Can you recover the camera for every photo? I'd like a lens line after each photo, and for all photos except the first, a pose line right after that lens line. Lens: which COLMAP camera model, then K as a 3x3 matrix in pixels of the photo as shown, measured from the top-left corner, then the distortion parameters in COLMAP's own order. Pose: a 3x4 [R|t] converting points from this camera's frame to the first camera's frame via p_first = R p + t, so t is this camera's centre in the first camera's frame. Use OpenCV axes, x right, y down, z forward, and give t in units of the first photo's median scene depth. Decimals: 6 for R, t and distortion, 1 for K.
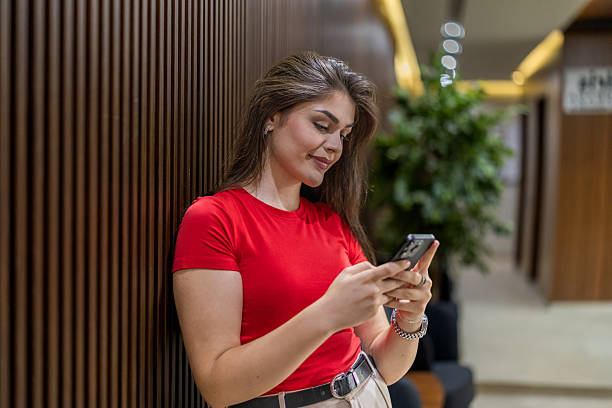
lens RADIAL K [[545.3, 0, 306.0], [0, 545.3, 204.0], [0, 0, 1]] dist [-0.010332, -0.001195]
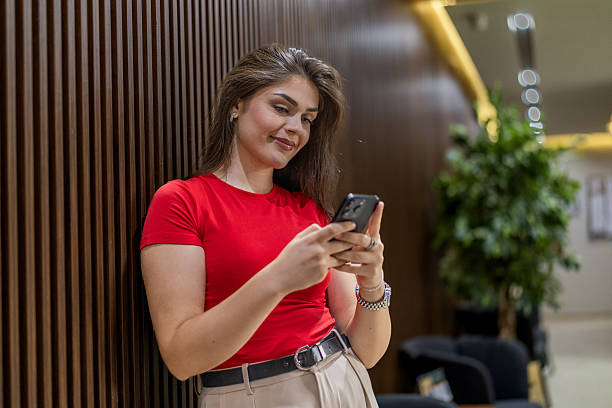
lens RADIAL K [[545.5, 0, 306.0], [0, 545.5, 204.0], [0, 0, 1]] dist [0.004396, -0.003659]
pose [[0.993446, -0.051569, -0.102005, 0.175311], [0.043236, 0.995670, -0.082287, 0.128768], [0.105807, 0.077337, 0.991375, -0.020029]]
